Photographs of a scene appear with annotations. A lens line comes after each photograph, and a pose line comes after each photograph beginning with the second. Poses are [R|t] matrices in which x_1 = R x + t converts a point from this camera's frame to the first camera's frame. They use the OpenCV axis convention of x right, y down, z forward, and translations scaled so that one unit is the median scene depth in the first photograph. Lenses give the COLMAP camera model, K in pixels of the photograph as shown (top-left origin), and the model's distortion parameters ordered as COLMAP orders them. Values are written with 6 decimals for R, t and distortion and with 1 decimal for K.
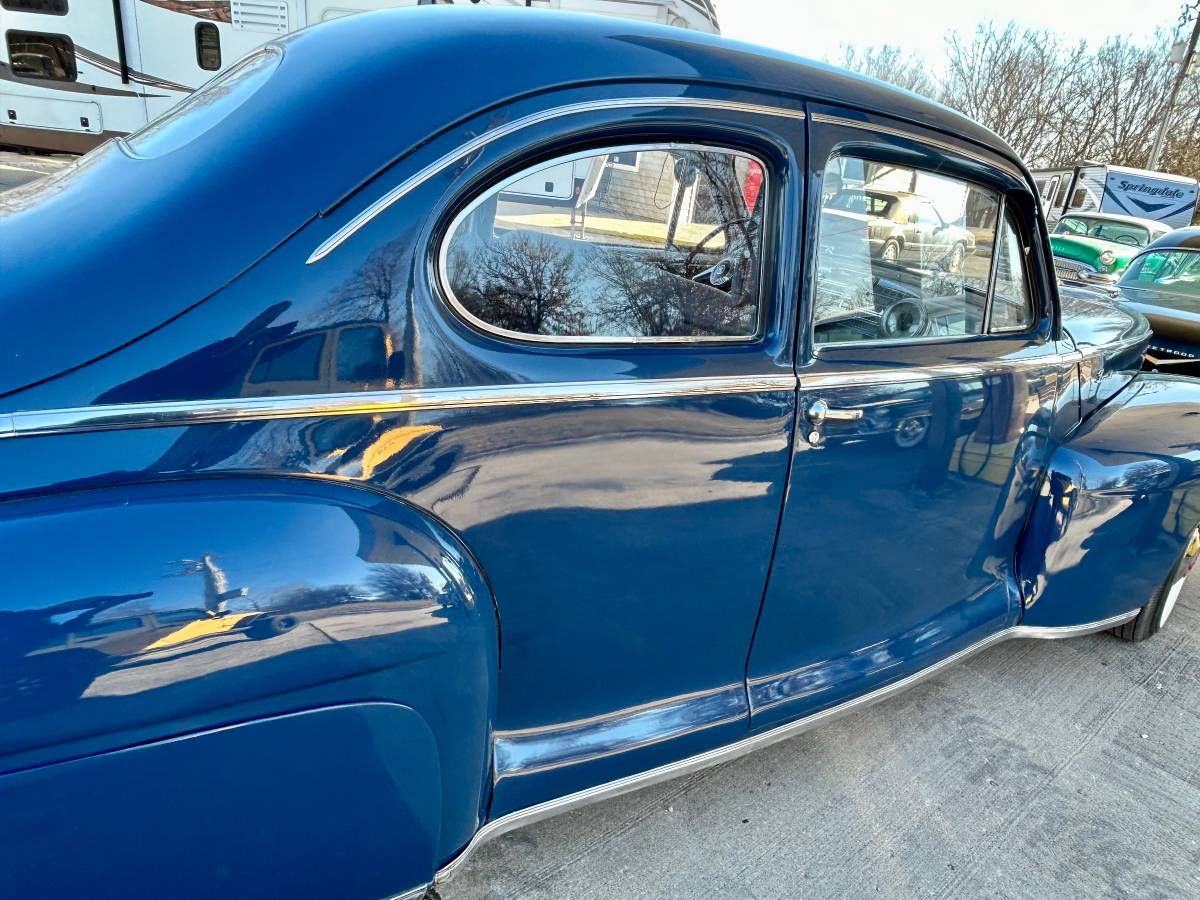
lens RADIAL K [[799.2, 0, 604.9], [0, 799.2, 450.7], [0, 0, 1]] dist [-0.003718, 0.002534]
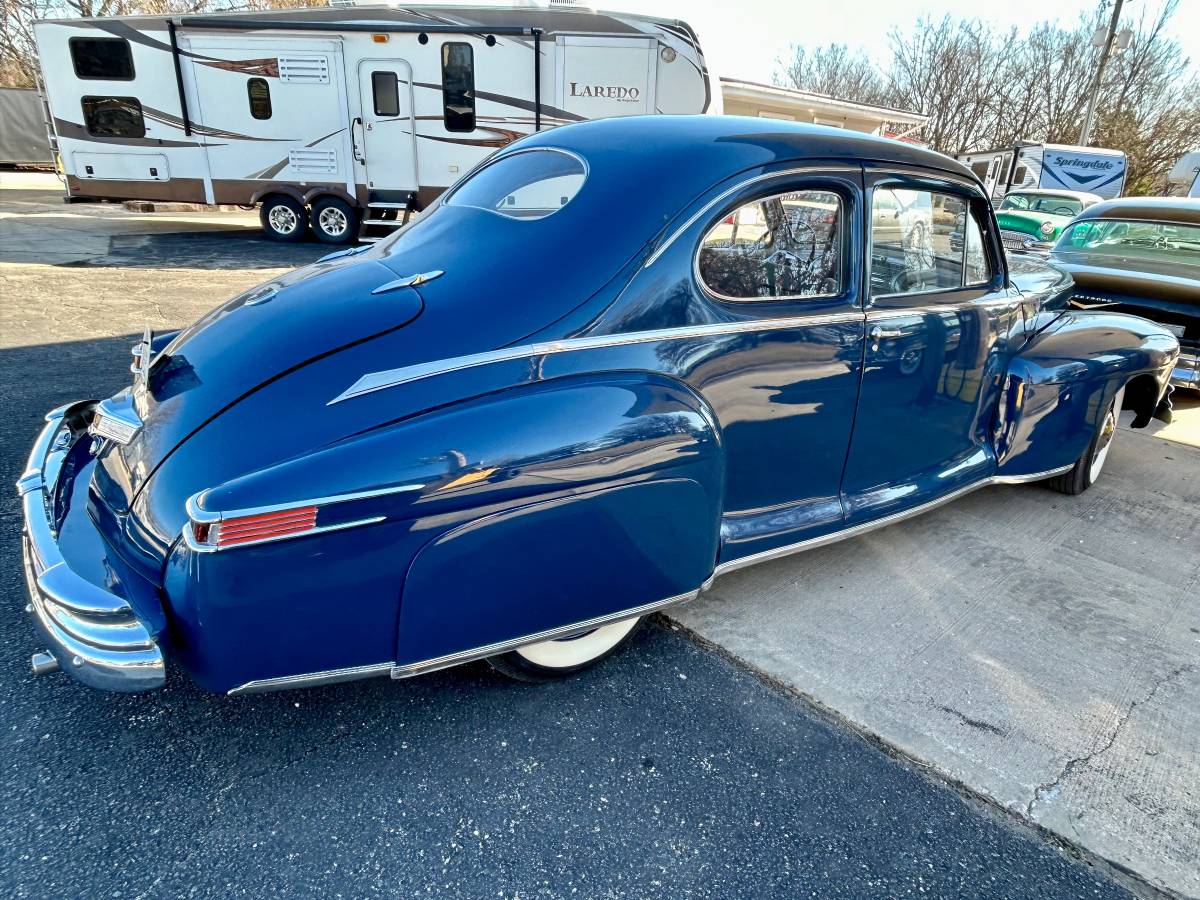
lens RADIAL K [[759.4, 0, 600.0], [0, 759.4, 450.0], [0, 0, 1]] dist [-0.000760, -0.000258]
pose [[0.997239, -0.073310, 0.011799, -0.052391], [0.073192, 0.997266, 0.010123, 0.020195], [-0.012509, -0.009231, 0.999879, -0.093172]]
